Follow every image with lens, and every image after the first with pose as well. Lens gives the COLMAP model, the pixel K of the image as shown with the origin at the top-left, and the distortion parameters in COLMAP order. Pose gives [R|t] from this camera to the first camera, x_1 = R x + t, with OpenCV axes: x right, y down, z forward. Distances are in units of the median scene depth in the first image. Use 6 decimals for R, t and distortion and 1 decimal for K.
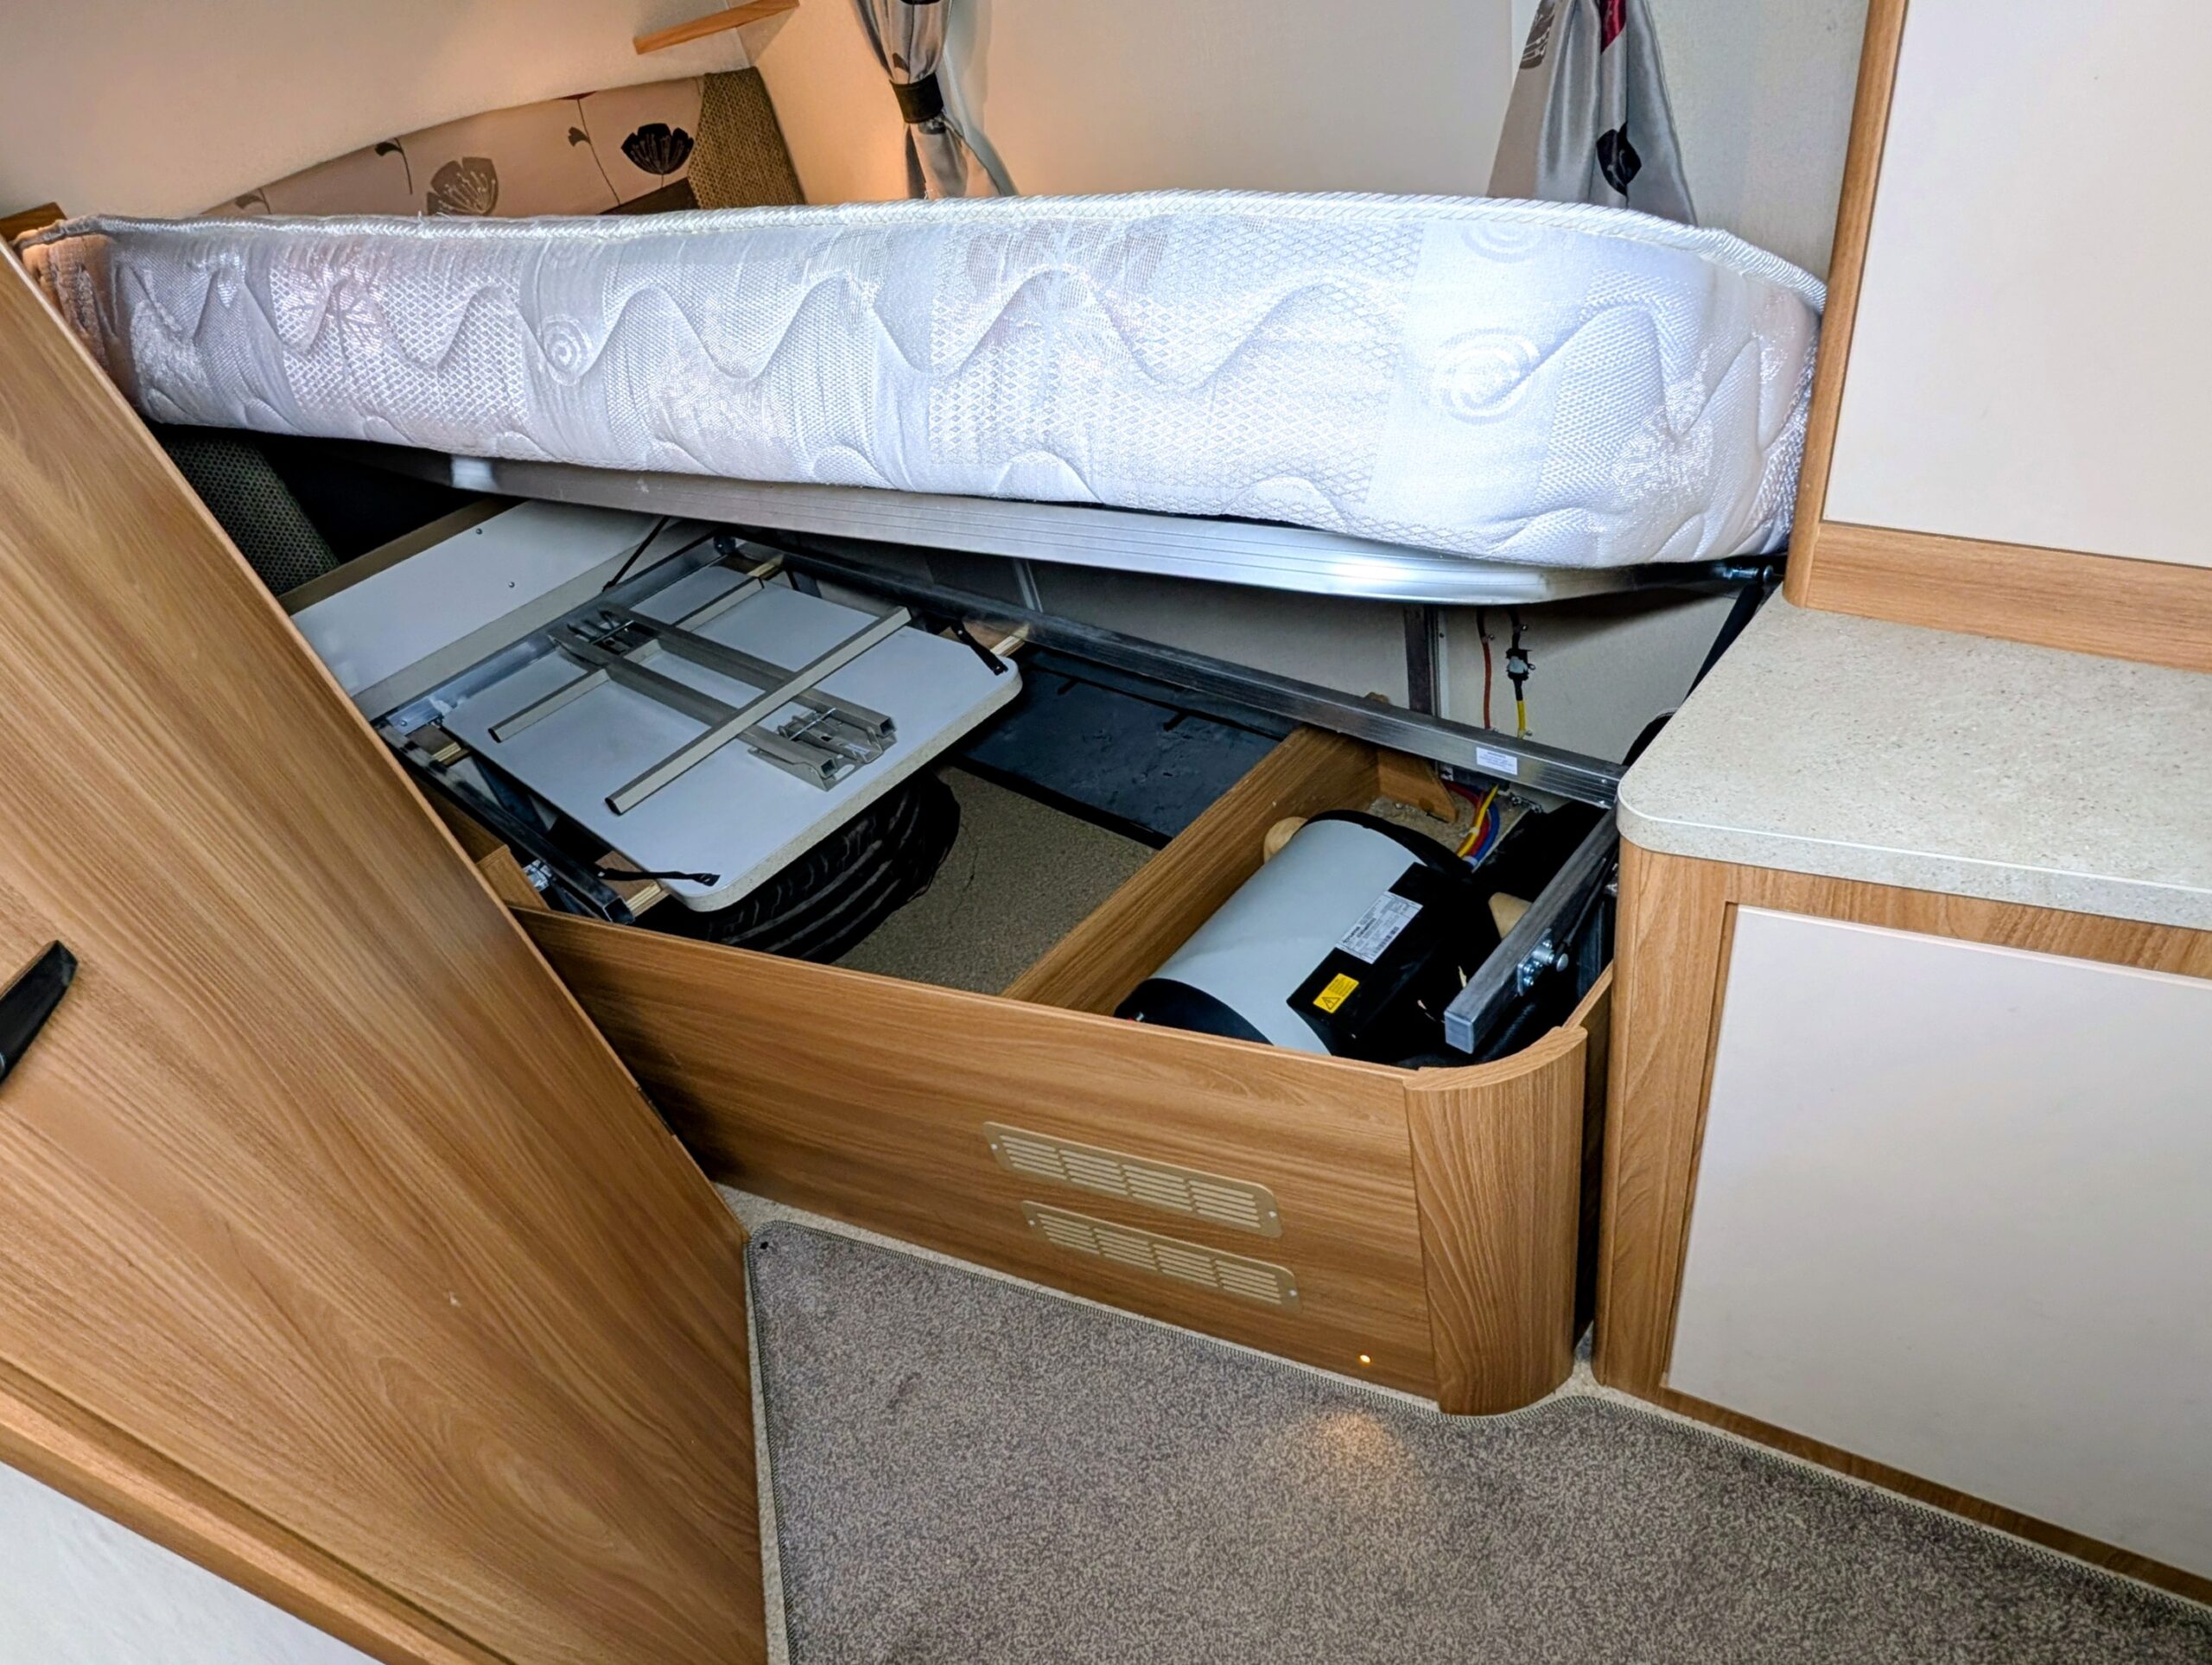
lens RADIAL K [[1176.5, 0, 1106.0], [0, 1176.5, 832.5], [0, 0, 1]] dist [0.003619, 0.000468]
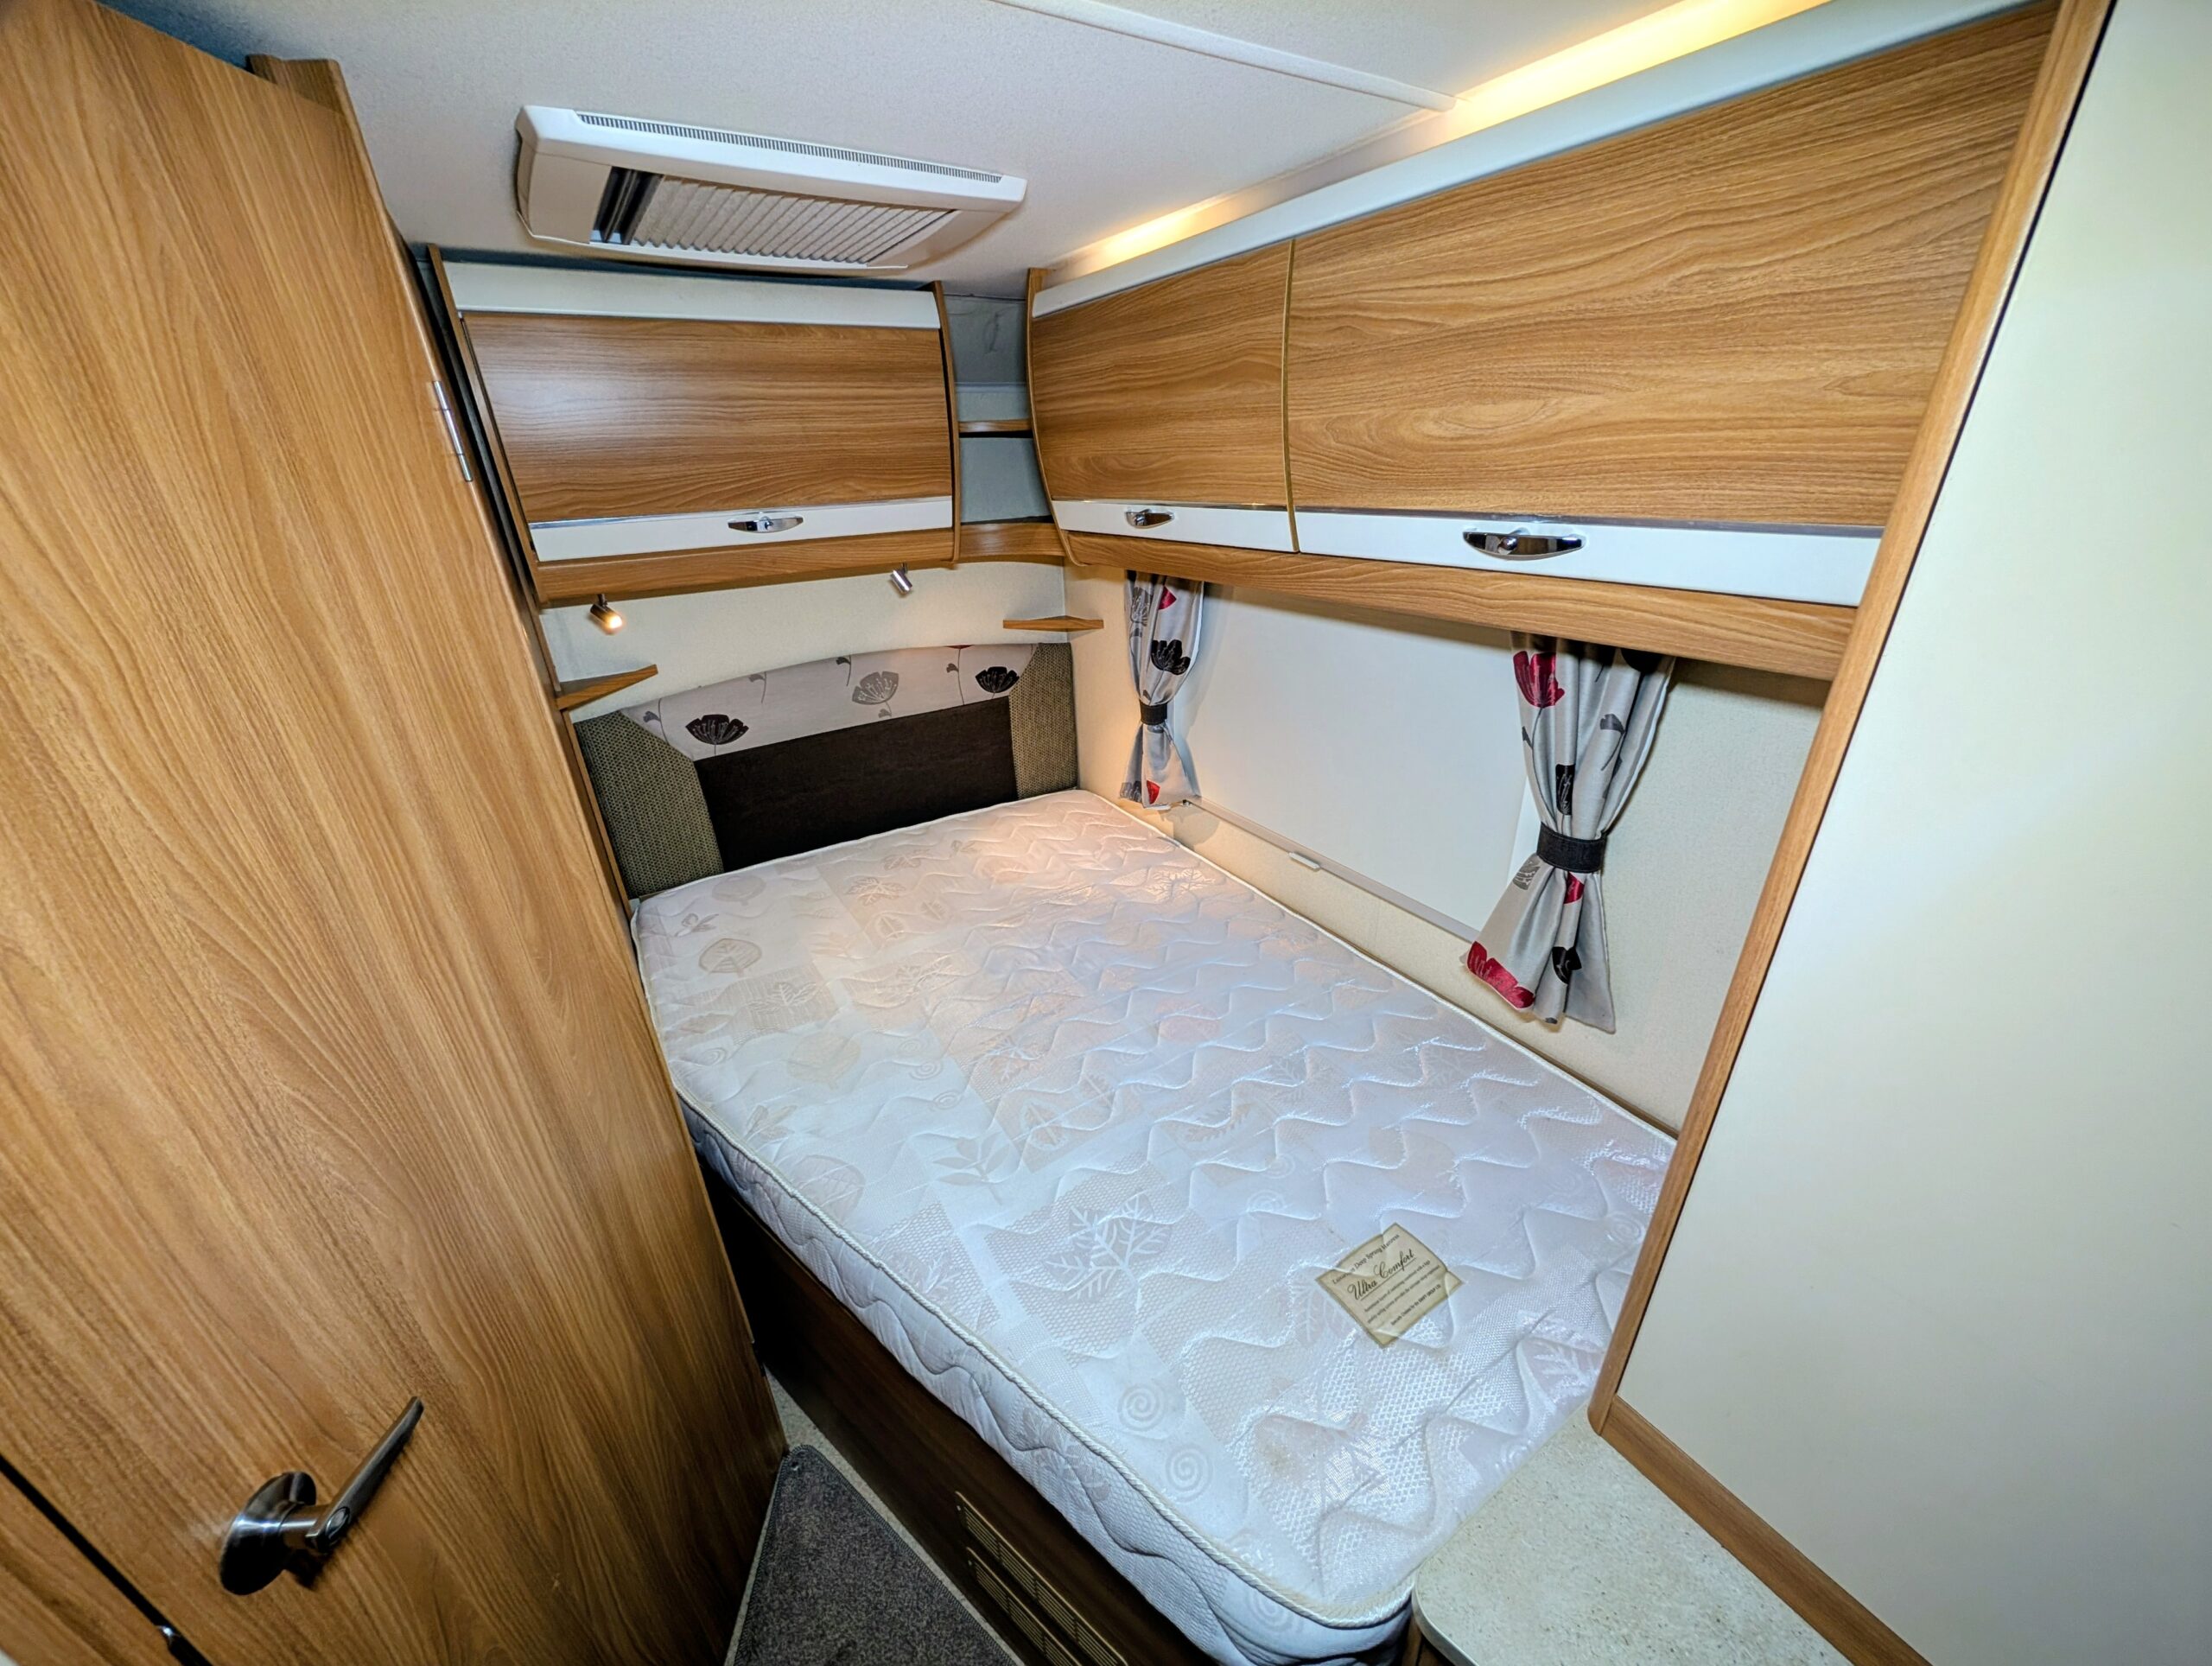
lens RADIAL K [[834.4, 0, 1107.9], [0, 834.4, 837.1], [0, 0, 1]] dist [-0.002630, -0.000218]
pose [[0.949376, 0.277919, -0.146444, -0.003232], [-0.302628, 0.934175, -0.189033, -0.232850], [0.084268, 0.223782, 0.970990, -0.073199]]
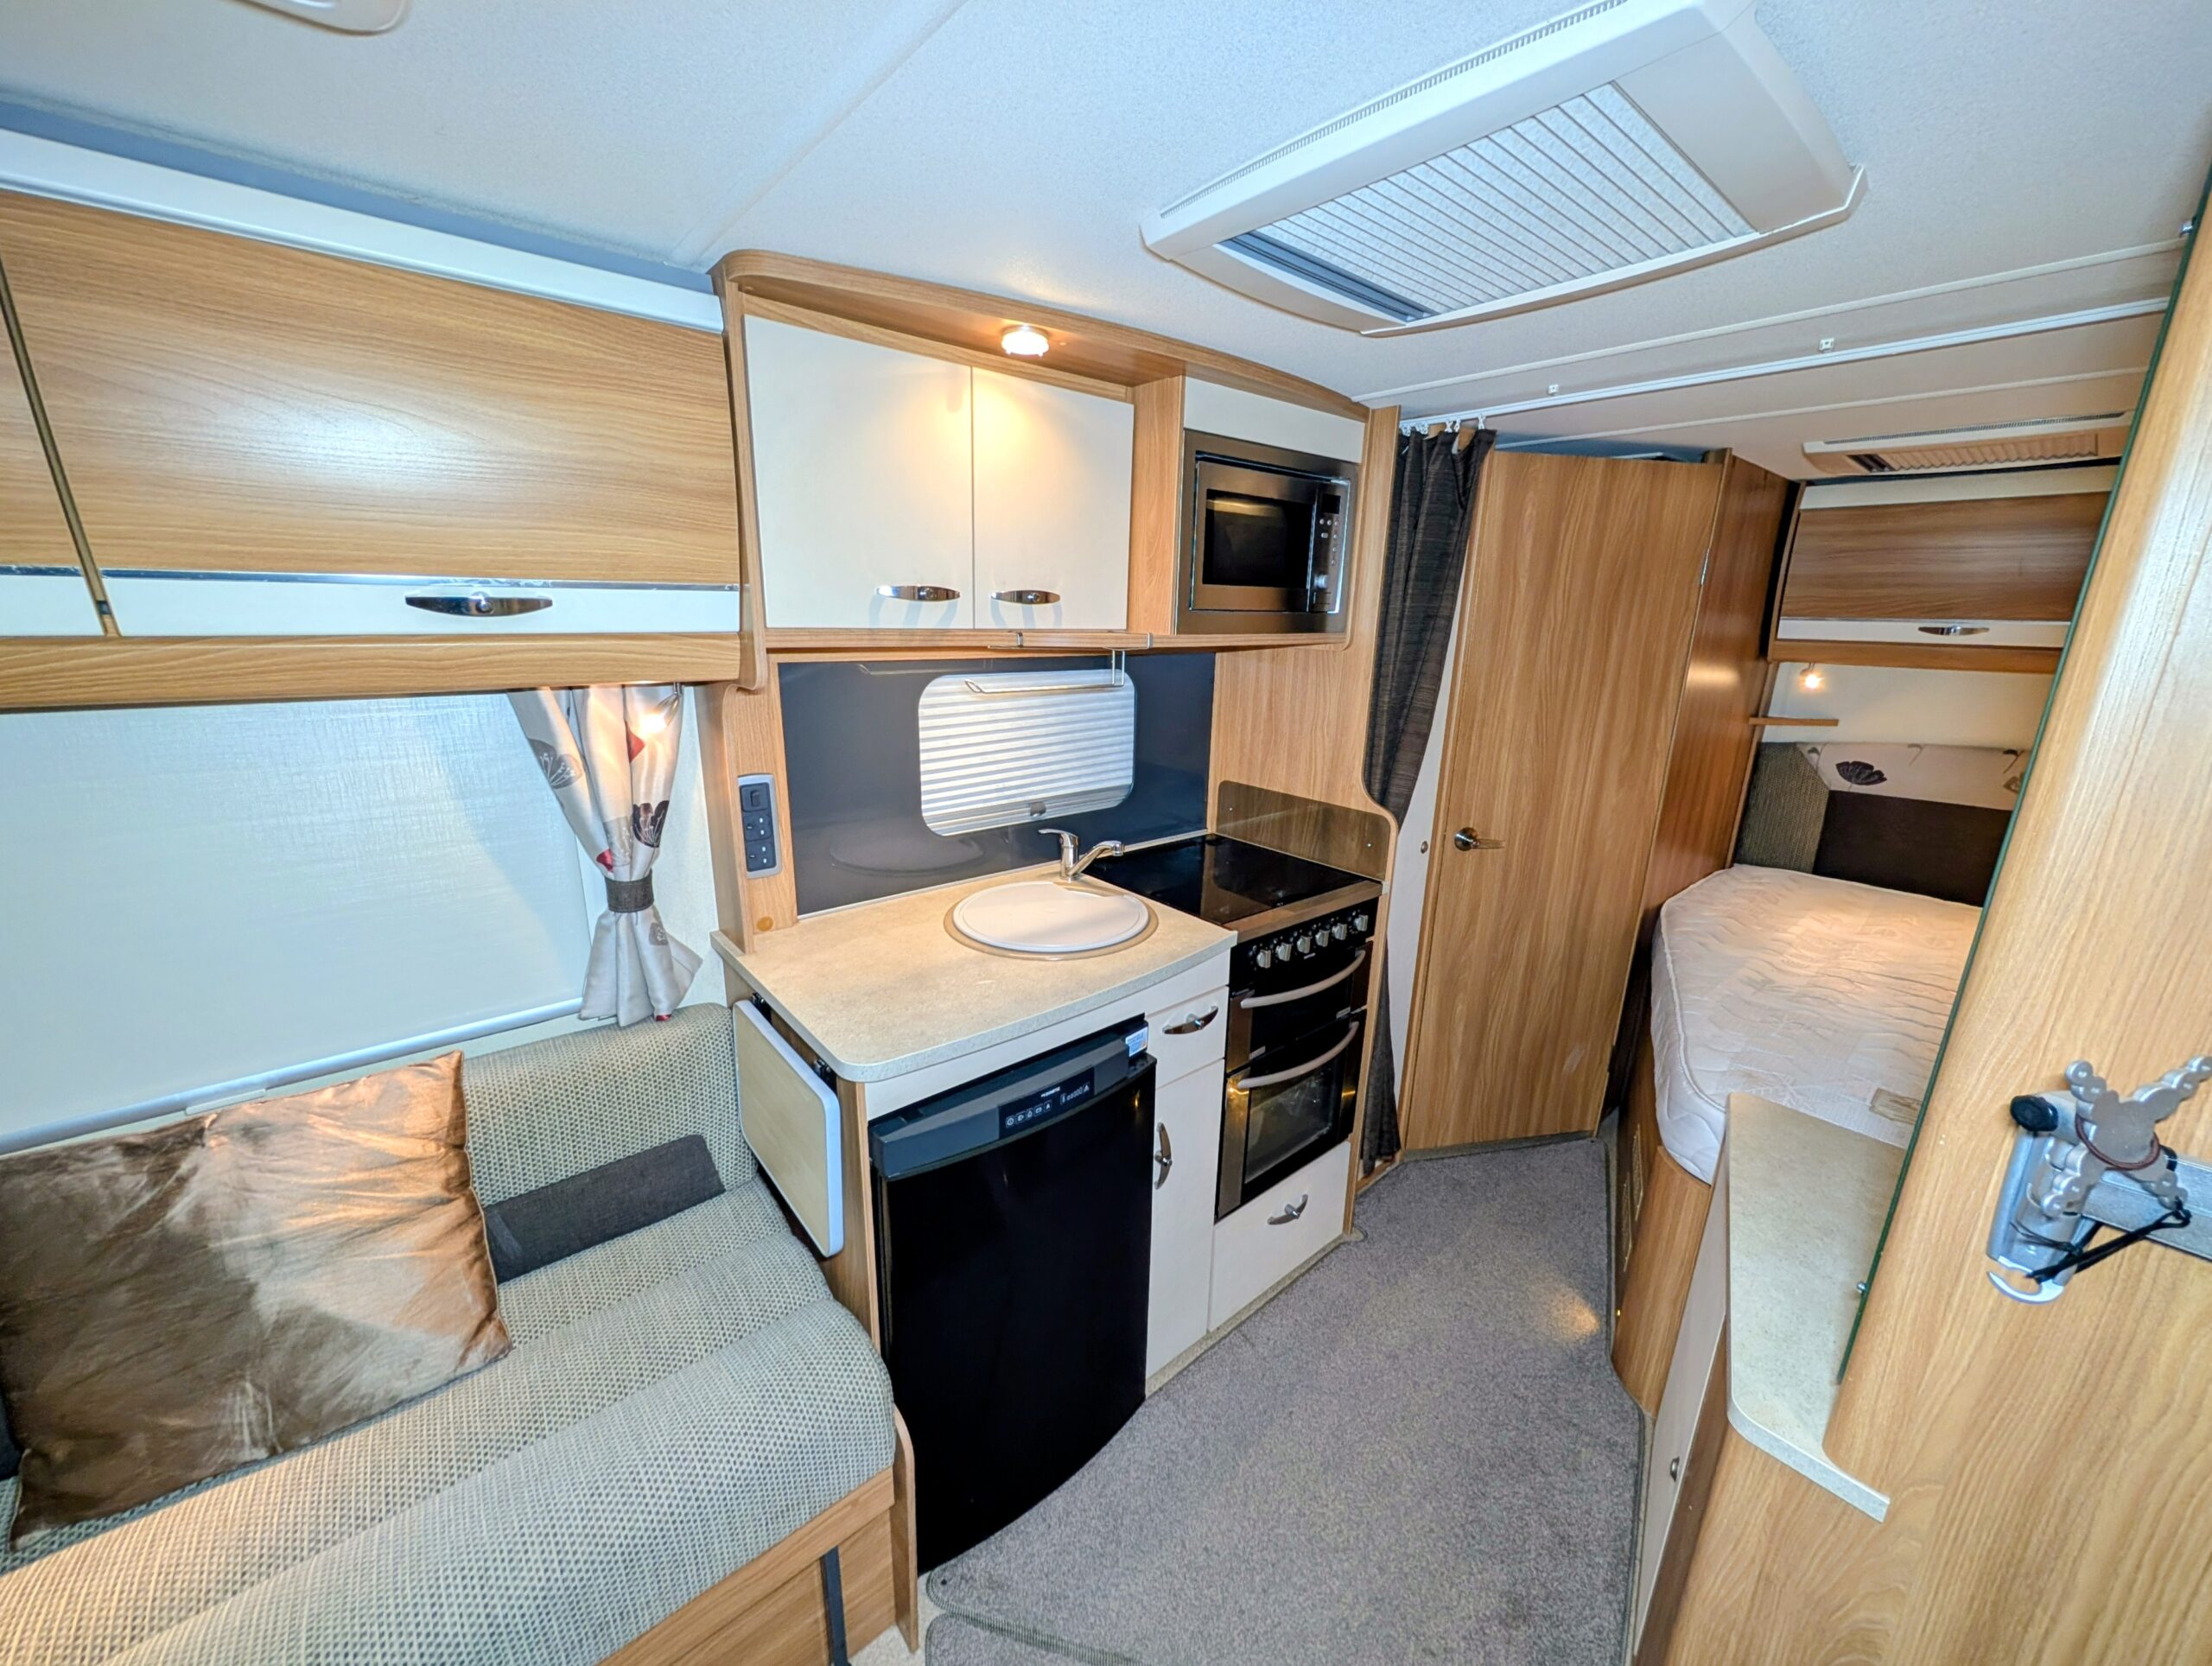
lens RADIAL K [[835.9, 0, 1109.9], [0, 835.9, 832.5], [0, 0, 1]] dist [-0.003576, -0.000359]
pose [[-0.121734, 0.462992, -0.877963, 0.887663], [-0.619431, 0.655714, 0.431677, -0.152628], [0.775556, 0.596387, 0.206969, -0.402694]]
